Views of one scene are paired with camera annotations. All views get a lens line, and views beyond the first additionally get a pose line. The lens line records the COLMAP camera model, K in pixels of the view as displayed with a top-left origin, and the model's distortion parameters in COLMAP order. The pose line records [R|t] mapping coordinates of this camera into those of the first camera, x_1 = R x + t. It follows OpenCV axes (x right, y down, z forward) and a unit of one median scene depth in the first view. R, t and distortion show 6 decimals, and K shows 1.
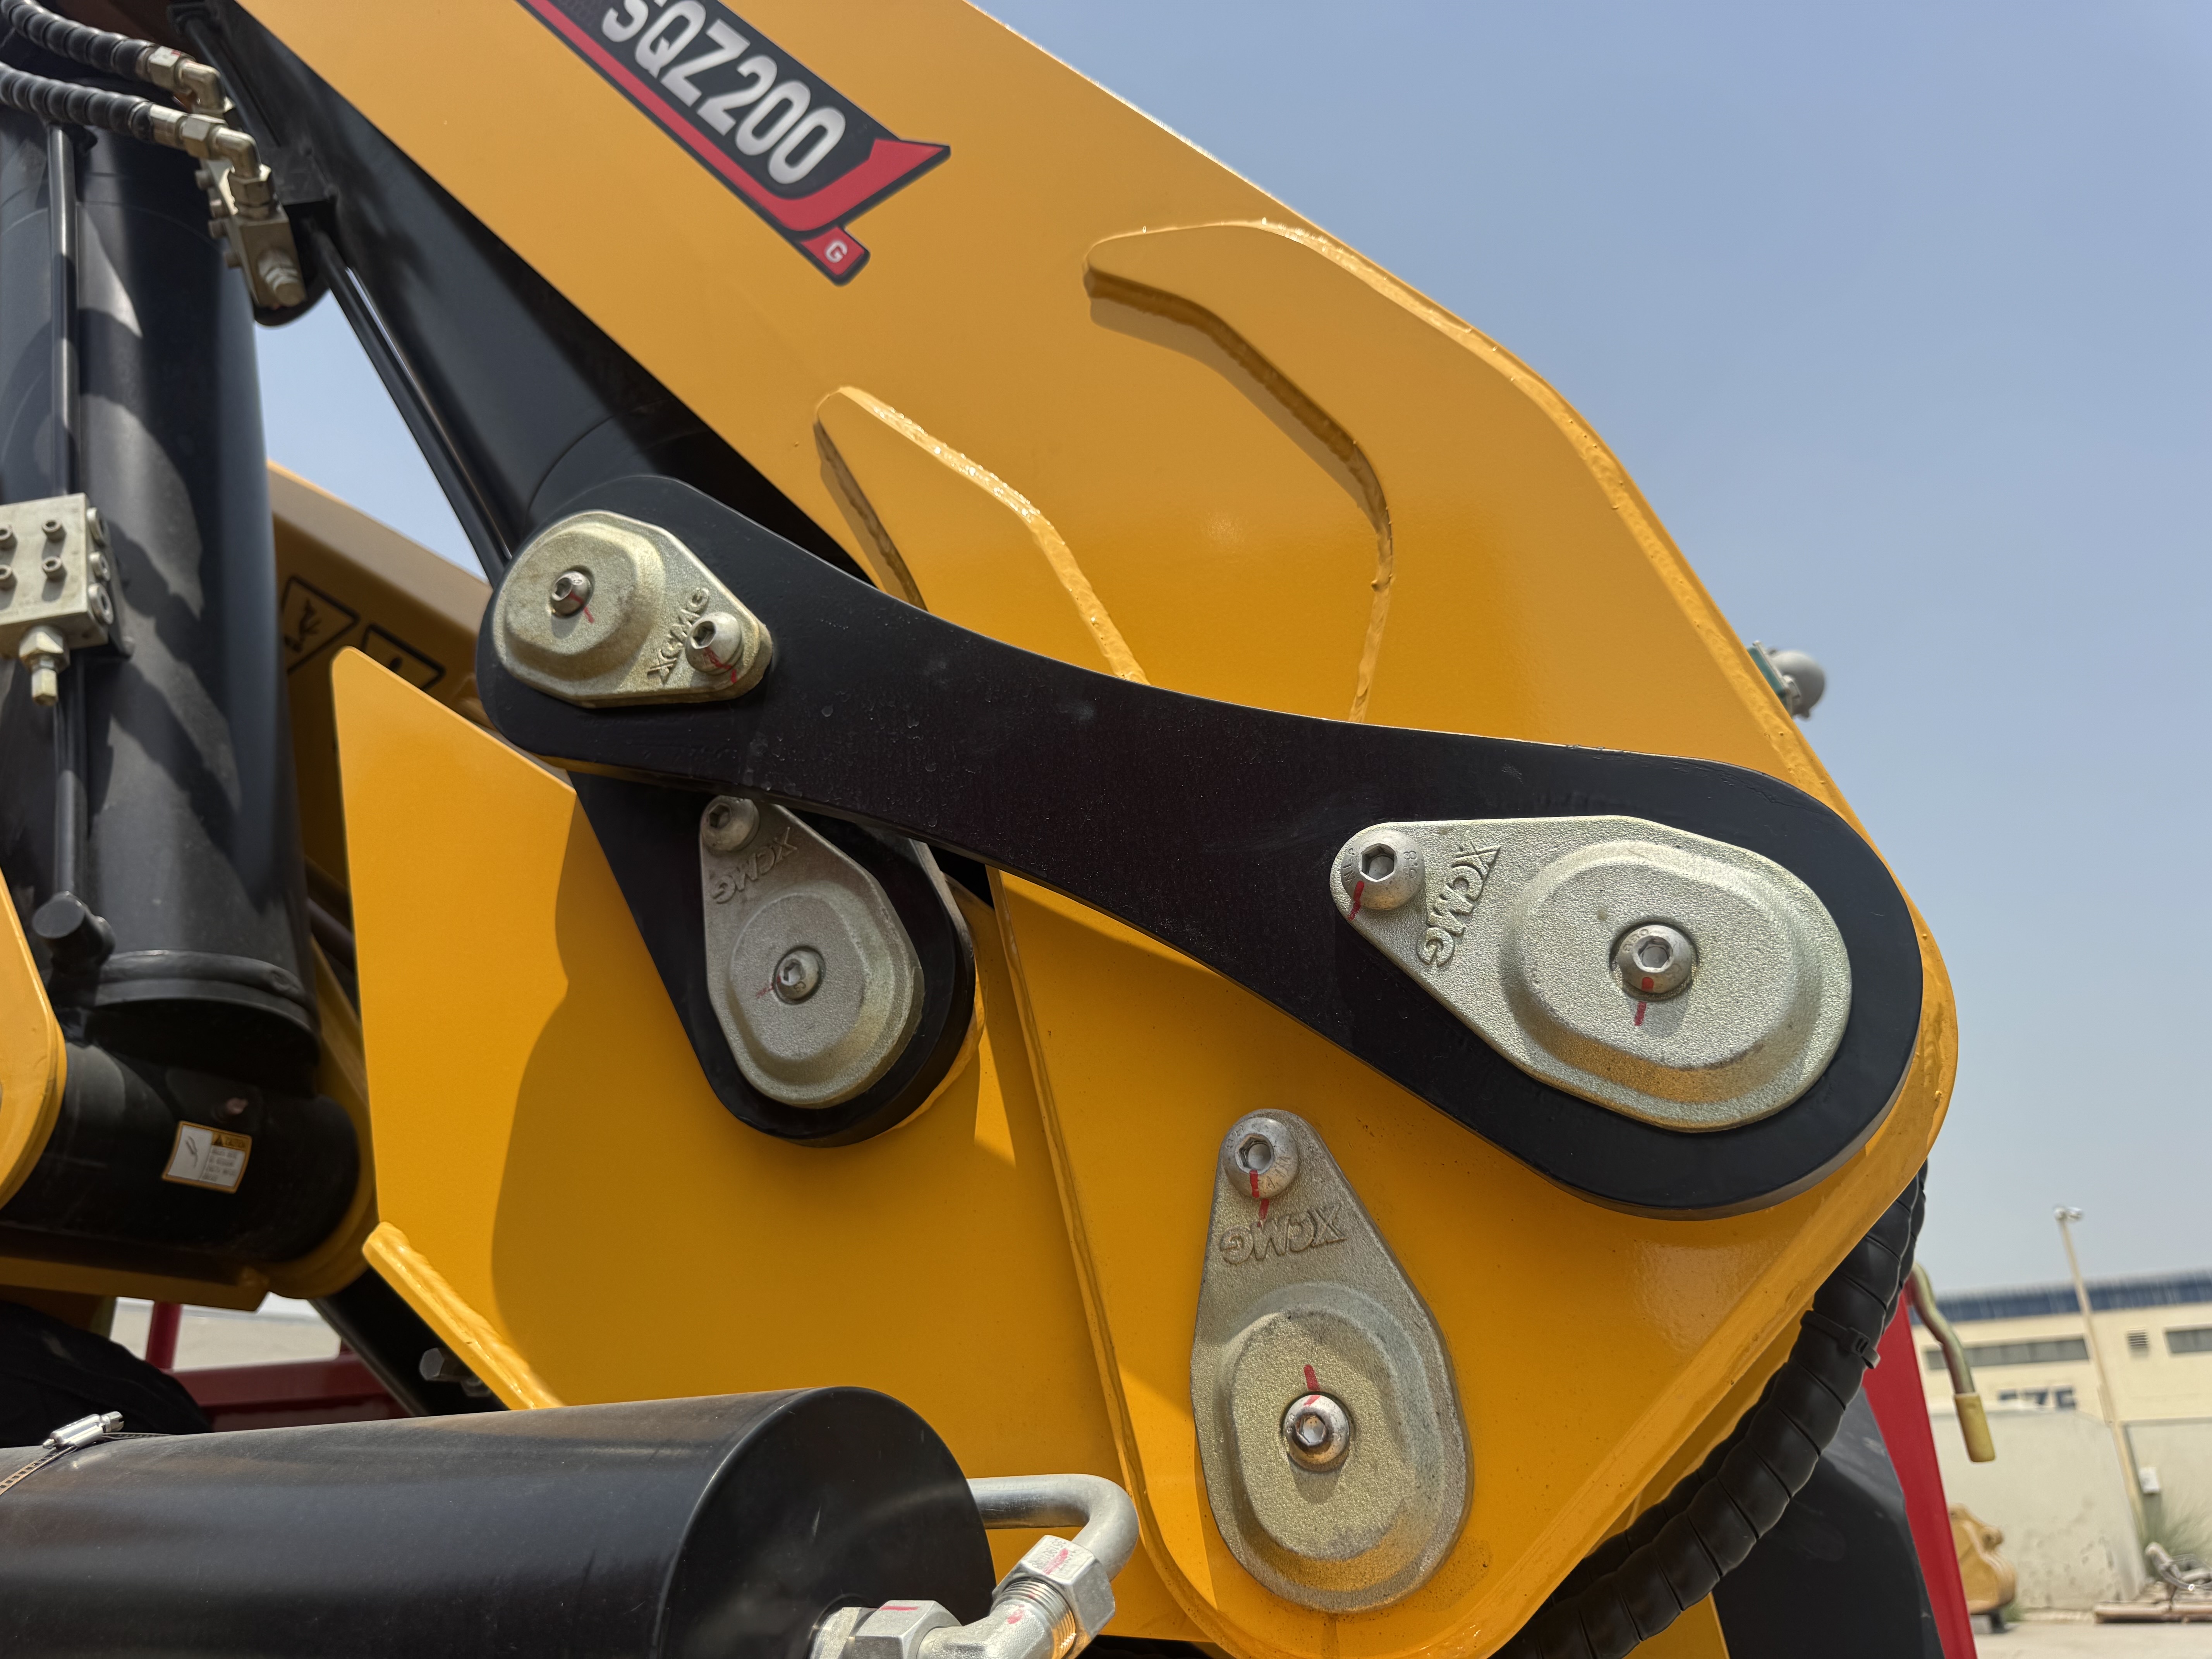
lens RADIAL K [[1644.5, 0, 1106.0], [0, 1644.5, 829.5], [0, 0, 1]] dist [-0.006434, -0.001577]
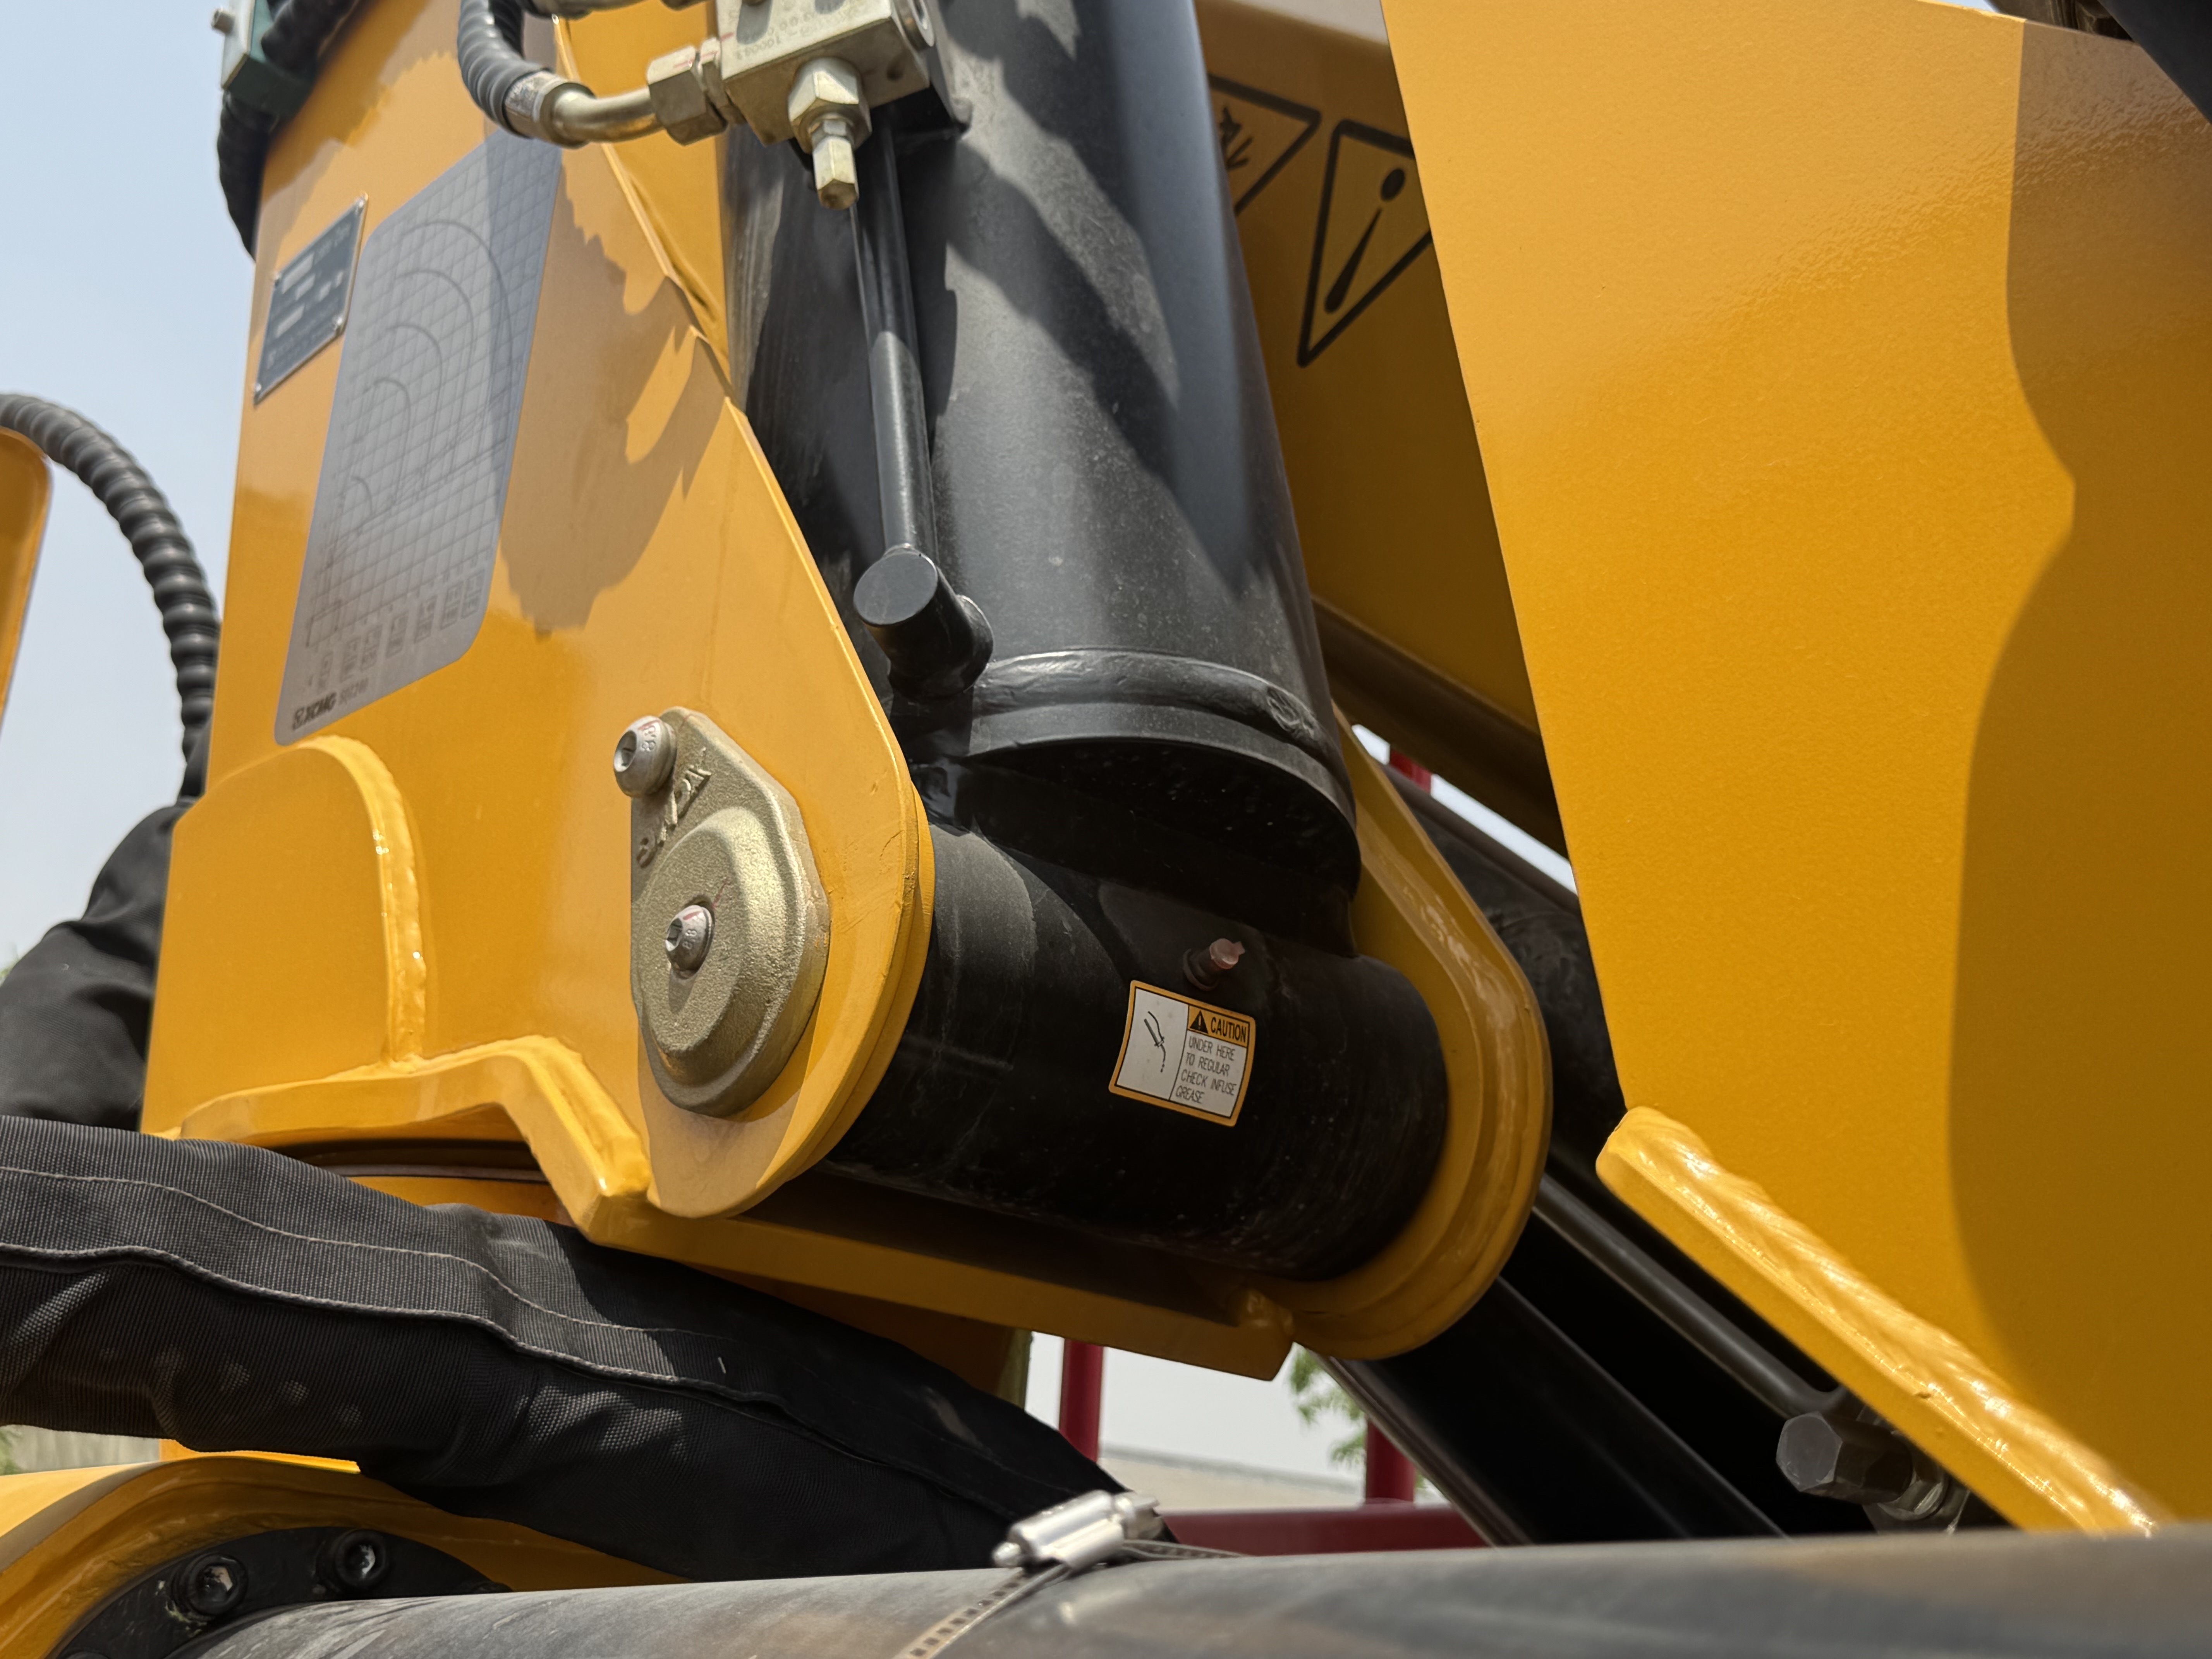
lens RADIAL K [[2730.7, 0, 1106.0], [0, 2730.7, 829.5], [0, 0, 1]] dist [0.161864, -0.012902]
pose [[0.886854, -0.054202, -0.458859, -0.179740], [0.074109, 0.996925, 0.025472, 0.107773], [0.456067, -0.056595, 0.888144, 0.247627]]
